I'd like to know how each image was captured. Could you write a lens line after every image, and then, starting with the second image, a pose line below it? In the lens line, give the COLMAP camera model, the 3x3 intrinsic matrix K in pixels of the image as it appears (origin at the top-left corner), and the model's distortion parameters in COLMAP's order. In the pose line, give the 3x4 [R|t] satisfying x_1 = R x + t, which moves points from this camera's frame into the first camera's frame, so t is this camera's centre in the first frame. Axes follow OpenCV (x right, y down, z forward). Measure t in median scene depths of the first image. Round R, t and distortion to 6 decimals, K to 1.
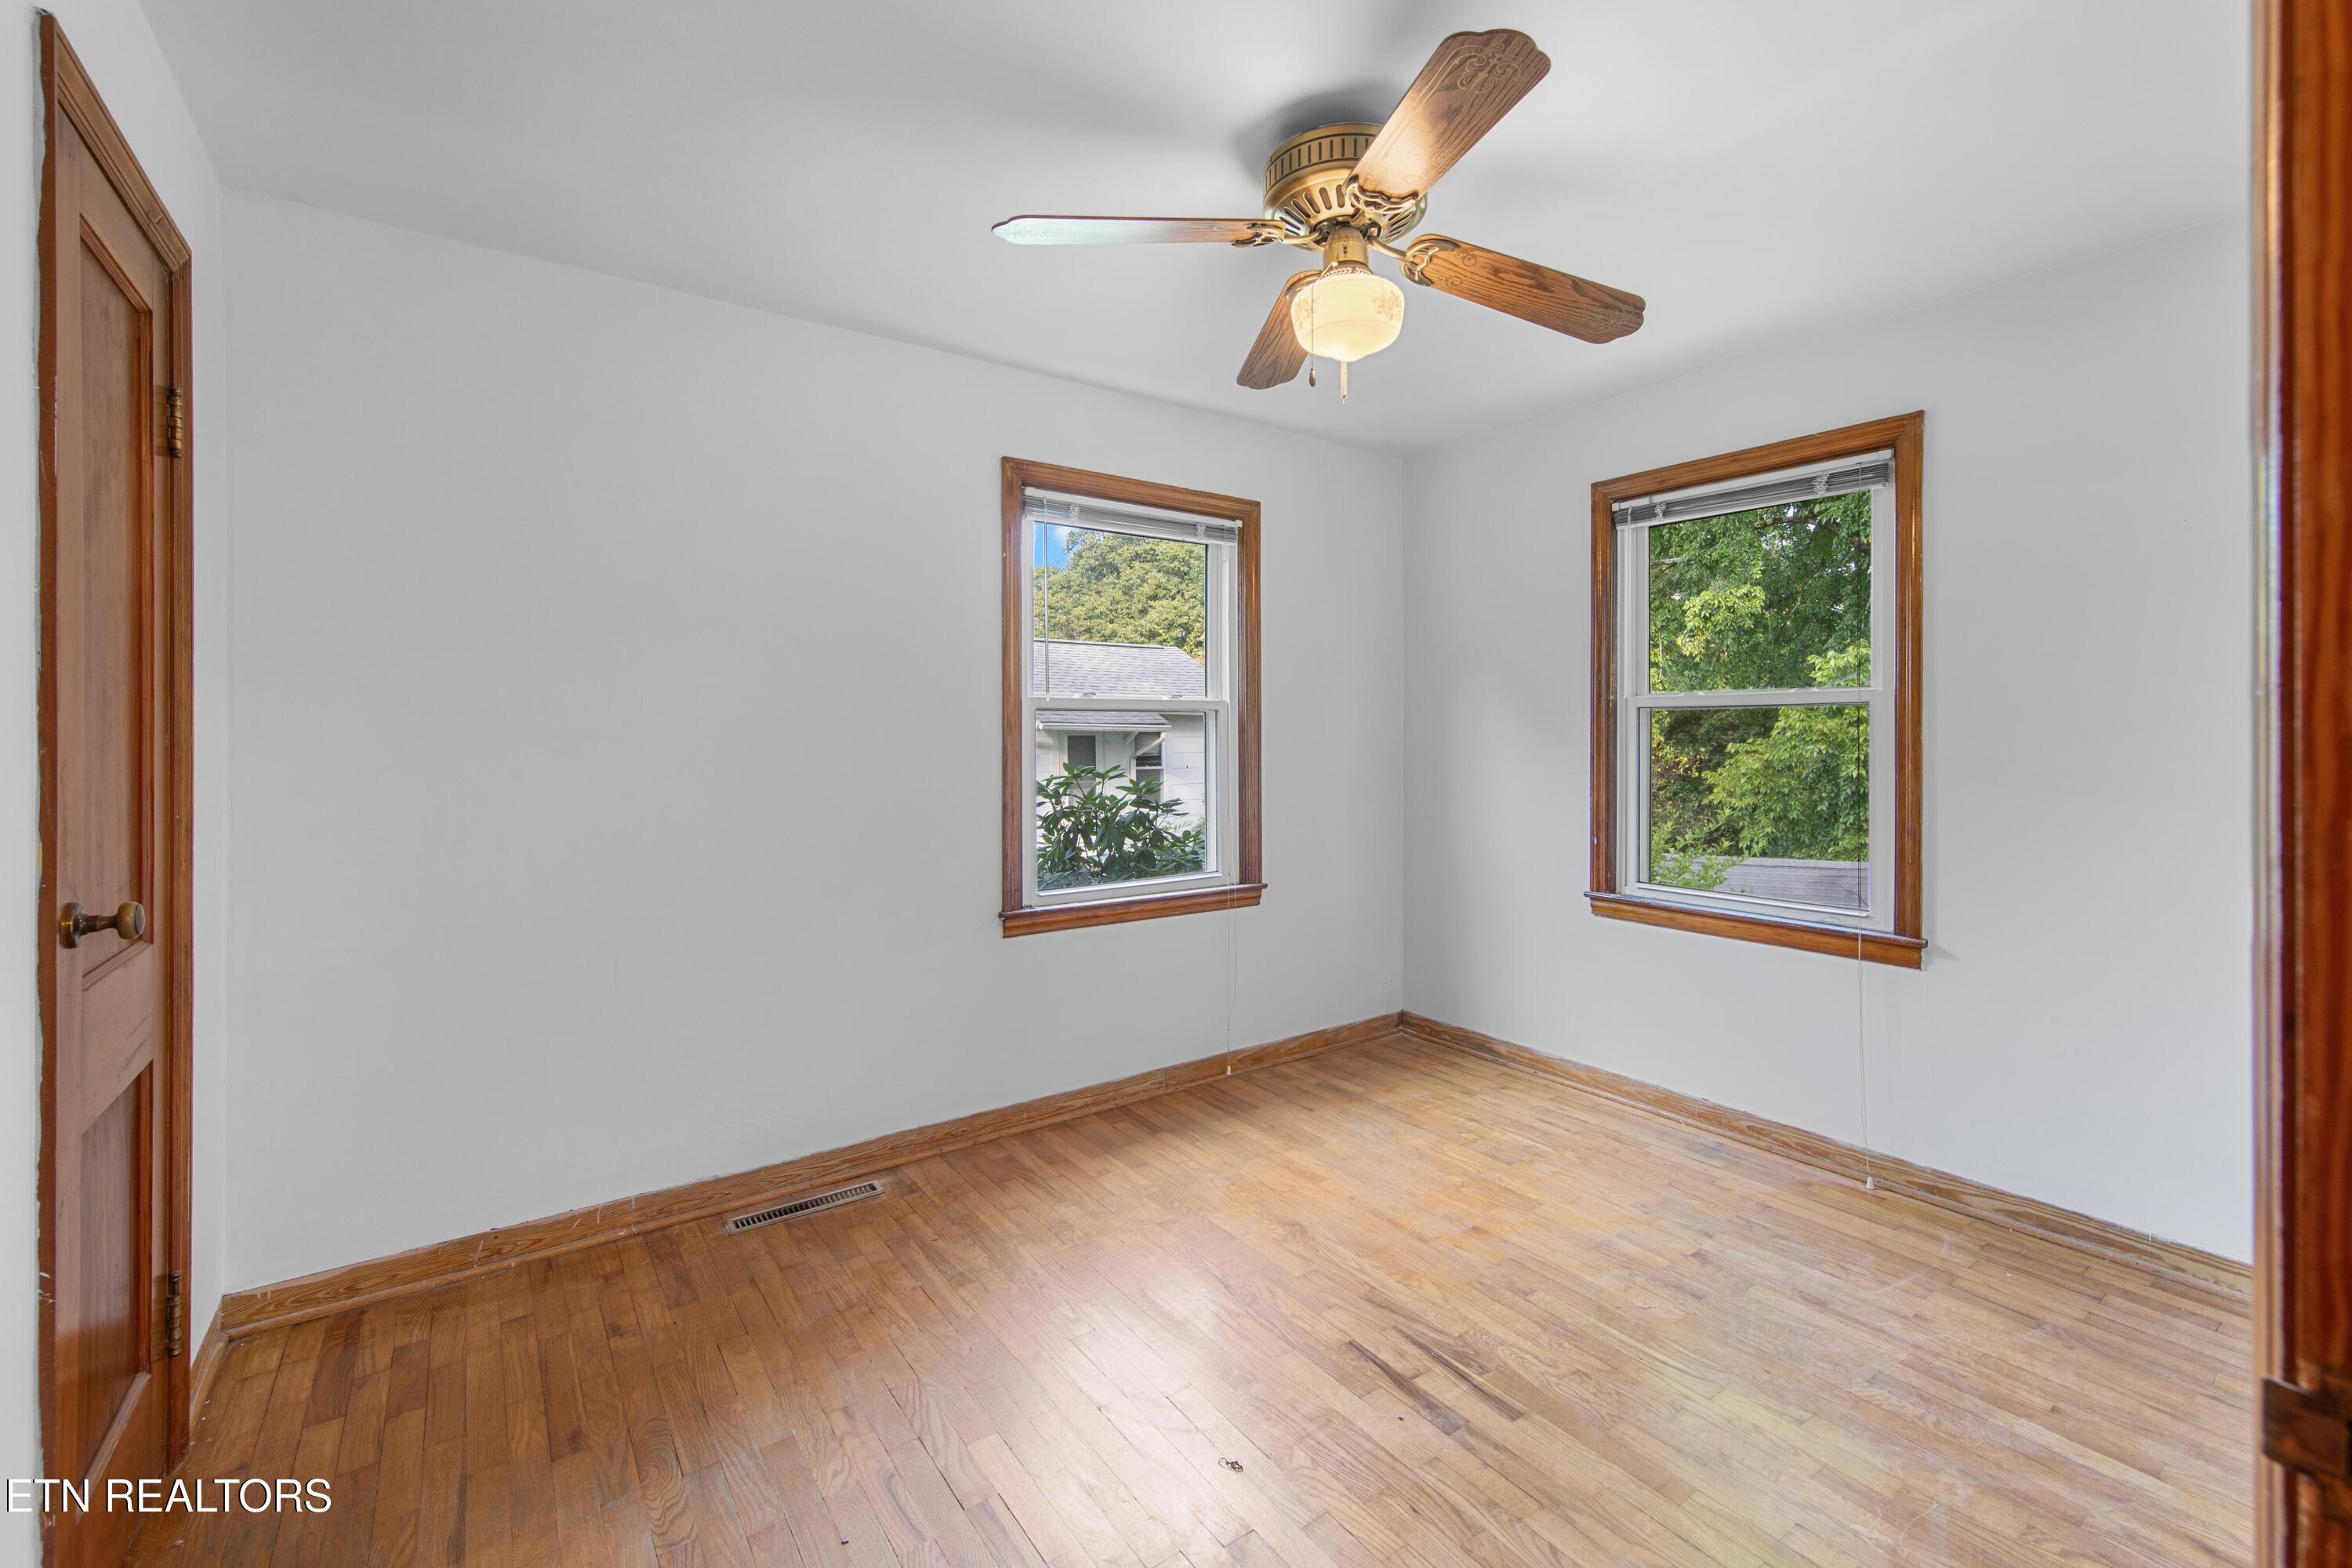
lens RADIAL K [[967.5, 0, 1204.8], [0, 967.5, 728.6], [0, 0, 1]] dist [0.001180, -0.000101]
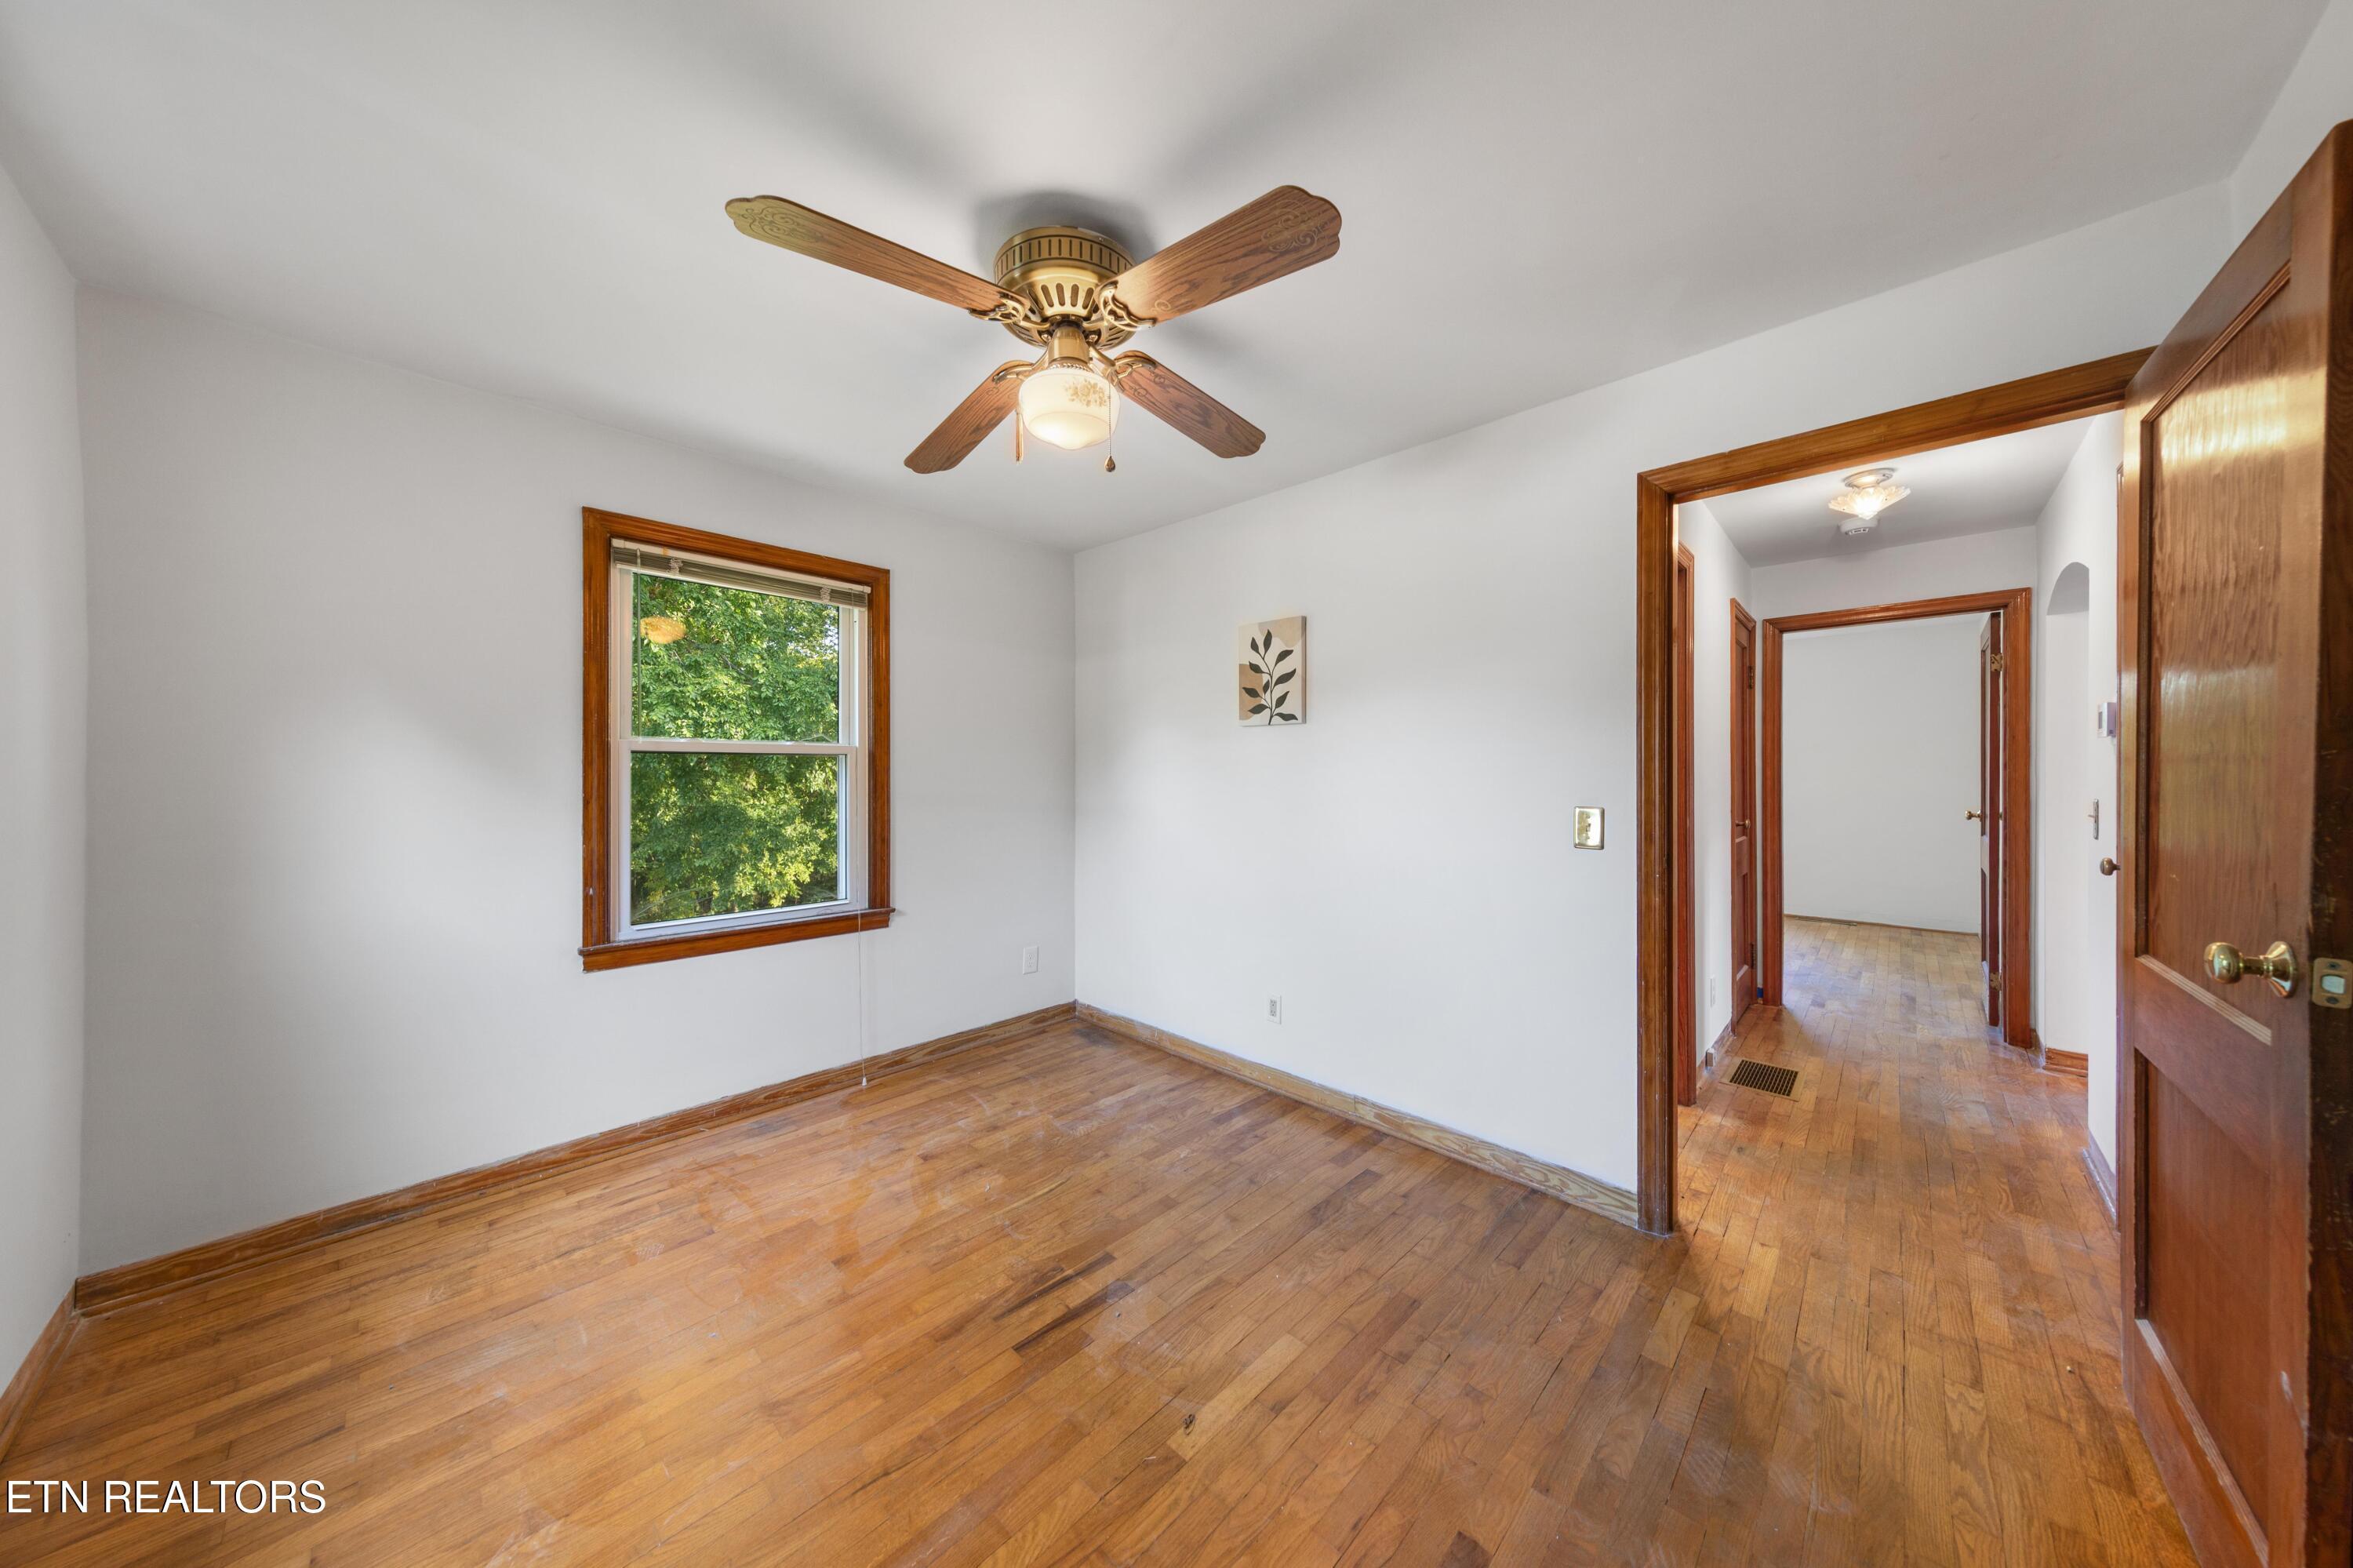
lens RADIAL K [[743.7, 0, 1183.8], [0, 743.7, 775.2], [0, 0, 1]] dist [0.000223, -0.000030]
pose [[-0.166355, 0.000685, 0.986066, -0.517347], [-0.000975, 0.999999, -0.000859, 0.004018], [-0.986066, -0.001104, -0.166354, 0.721361]]
